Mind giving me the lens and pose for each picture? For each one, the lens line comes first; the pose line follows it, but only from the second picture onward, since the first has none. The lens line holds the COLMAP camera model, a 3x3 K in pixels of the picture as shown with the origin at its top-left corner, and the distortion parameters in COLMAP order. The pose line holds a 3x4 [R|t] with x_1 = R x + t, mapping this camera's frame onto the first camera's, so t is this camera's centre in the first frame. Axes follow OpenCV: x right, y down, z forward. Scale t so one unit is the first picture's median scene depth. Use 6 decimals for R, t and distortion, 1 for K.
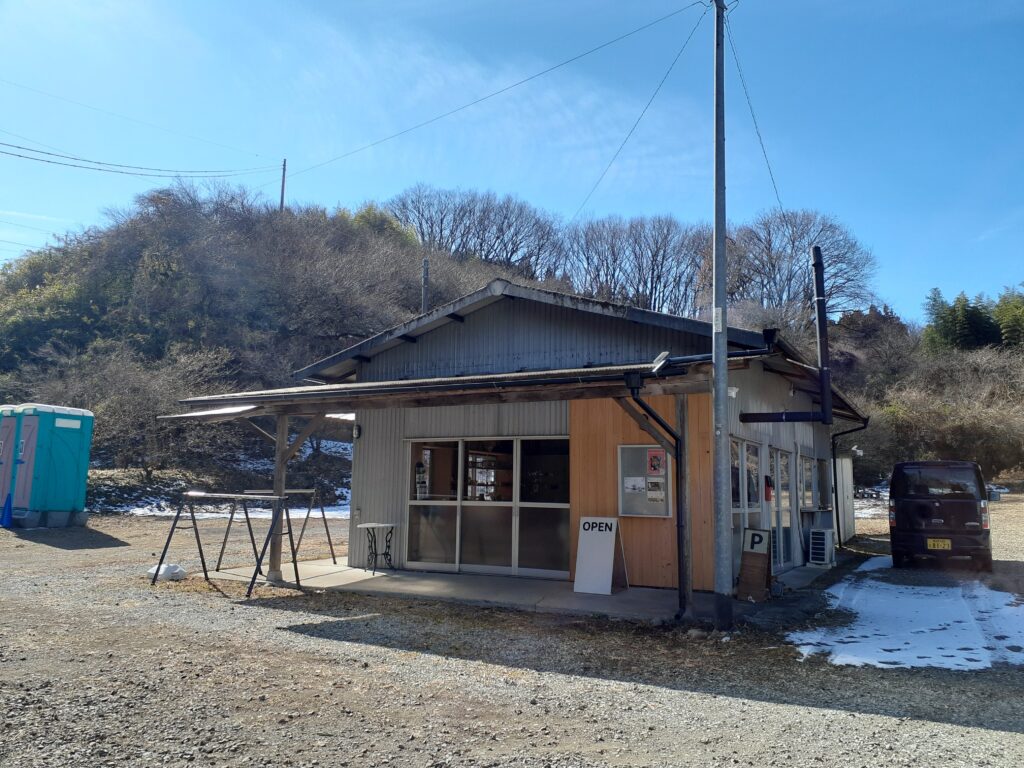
lens RADIAL K [[811.4, 0, 512.0], [0, 811.4, 384.0], [0, 0, 1]] dist [0.147379, -0.365206]
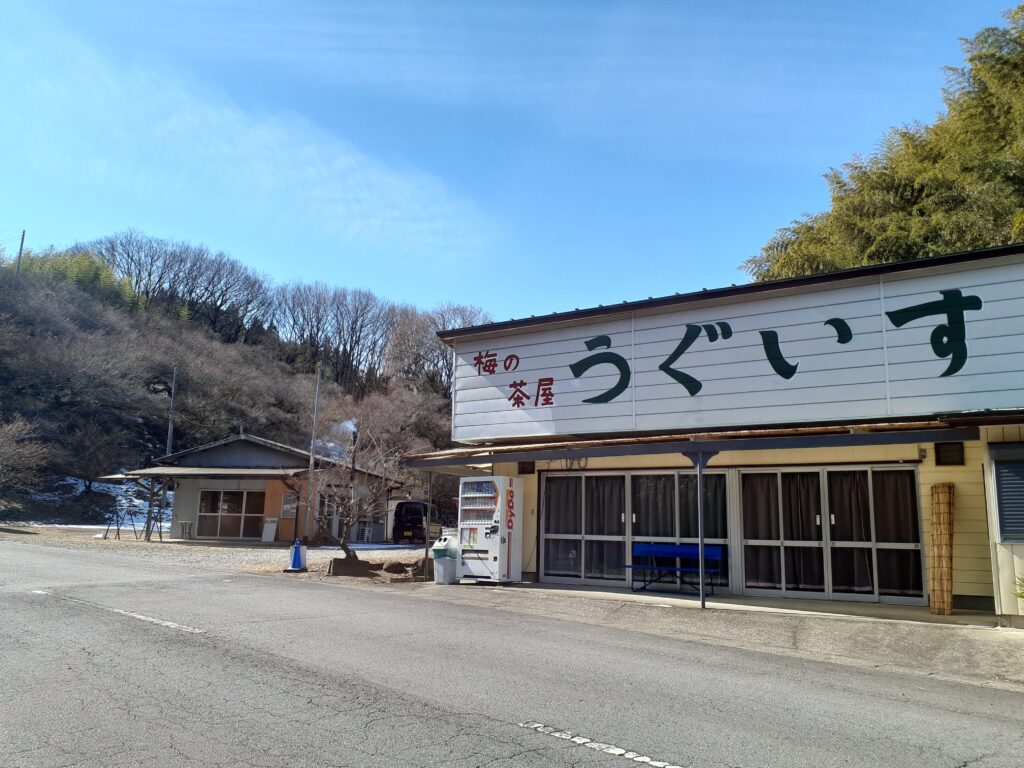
lens RADIAL K [[811.4, 0, 512.0], [0, 811.4, 384.0], [0, 0, 1]] dist [0.147379, -0.365206]
pose [[0.934094, 0.077219, 0.348576, -0.053106], [-0.059165, 0.996311, -0.062163, -0.061753], [-0.352091, 0.037443, 0.935217, -0.689253]]
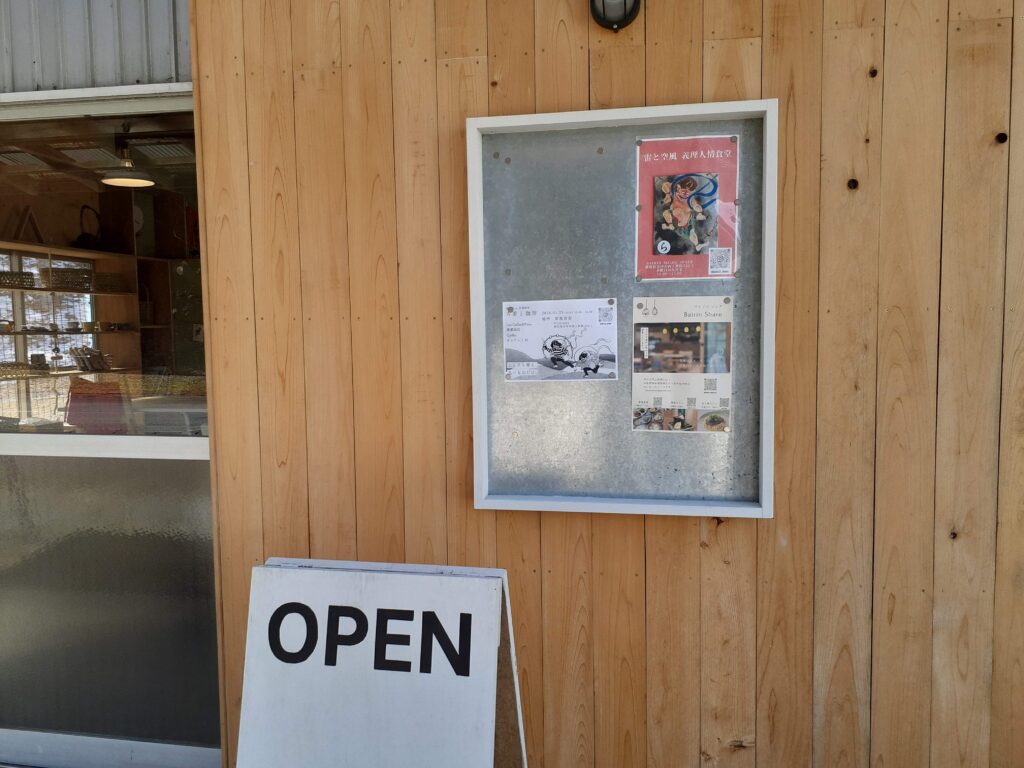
lens RADIAL K [[811.4, 0, 512.0], [0, 811.4, 384.0], [0, 0, 1]] dist [0.147379, -0.365206]
pose [[0.949648, -0.048638, 0.309521, 0.026240], [-0.016806, 0.978548, 0.205333, 0.030511], [-0.312868, -0.200195, 0.928459, 0.263949]]
